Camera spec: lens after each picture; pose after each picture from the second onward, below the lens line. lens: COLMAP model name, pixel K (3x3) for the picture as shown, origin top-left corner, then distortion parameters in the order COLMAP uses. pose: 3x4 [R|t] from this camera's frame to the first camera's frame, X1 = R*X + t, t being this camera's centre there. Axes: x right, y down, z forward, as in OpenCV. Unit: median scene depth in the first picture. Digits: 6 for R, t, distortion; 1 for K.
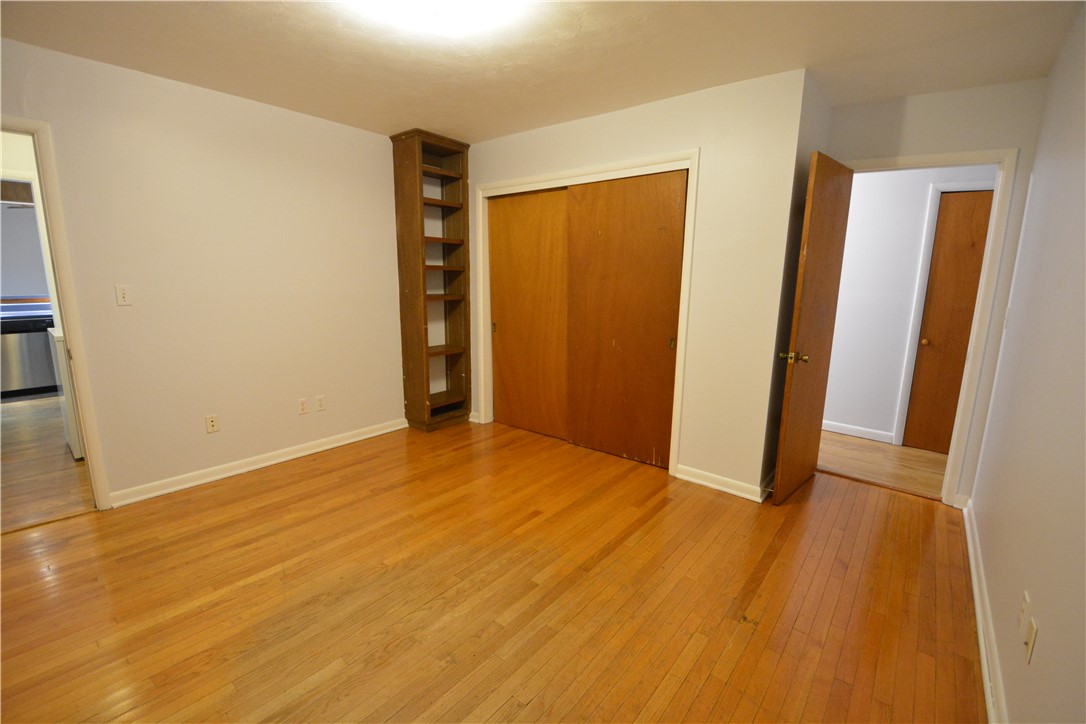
lens RADIAL K [[477.7, 0, 545.6], [0, 477.7, 367.0], [0, 0, 1]] dist [-0.003473, -0.005560]
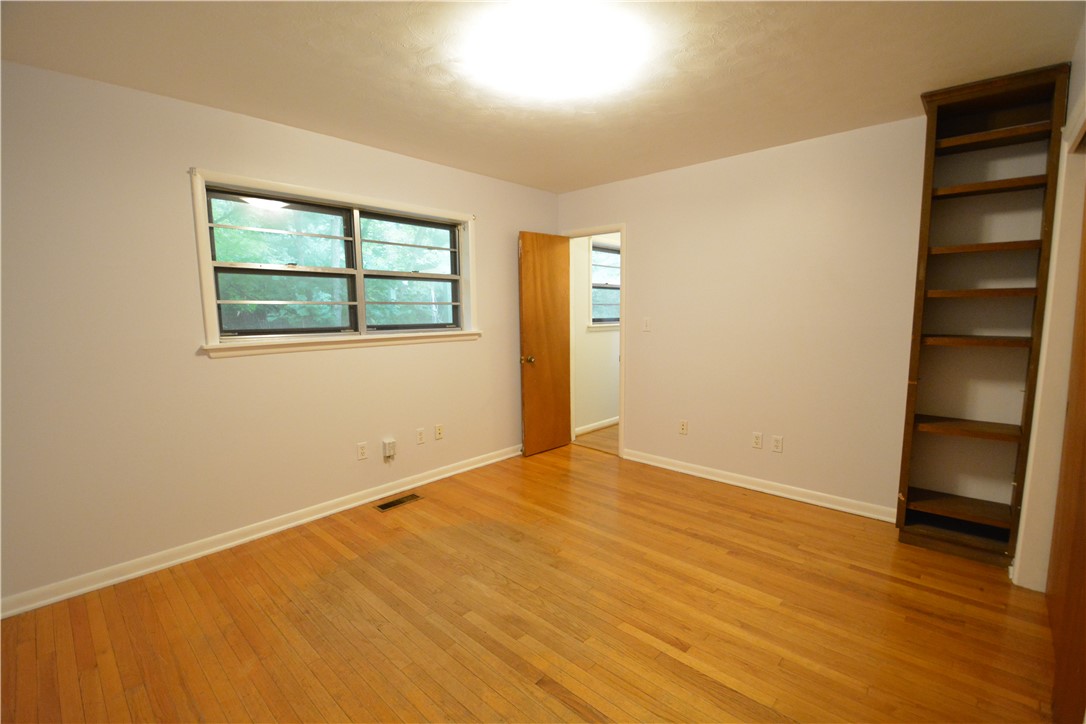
lens RADIAL K [[477.7, 0, 539.0], [0, 477.7, 364.9], [0, 0, 1]] dist [-0.003473, -0.005560]
pose [[-0.083595, 0.102104, -0.991255, 0.552130], [-0.174449, 0.977876, 0.115438, -0.118064], [0.981111, 0.182573, -0.063933, 0.654765]]
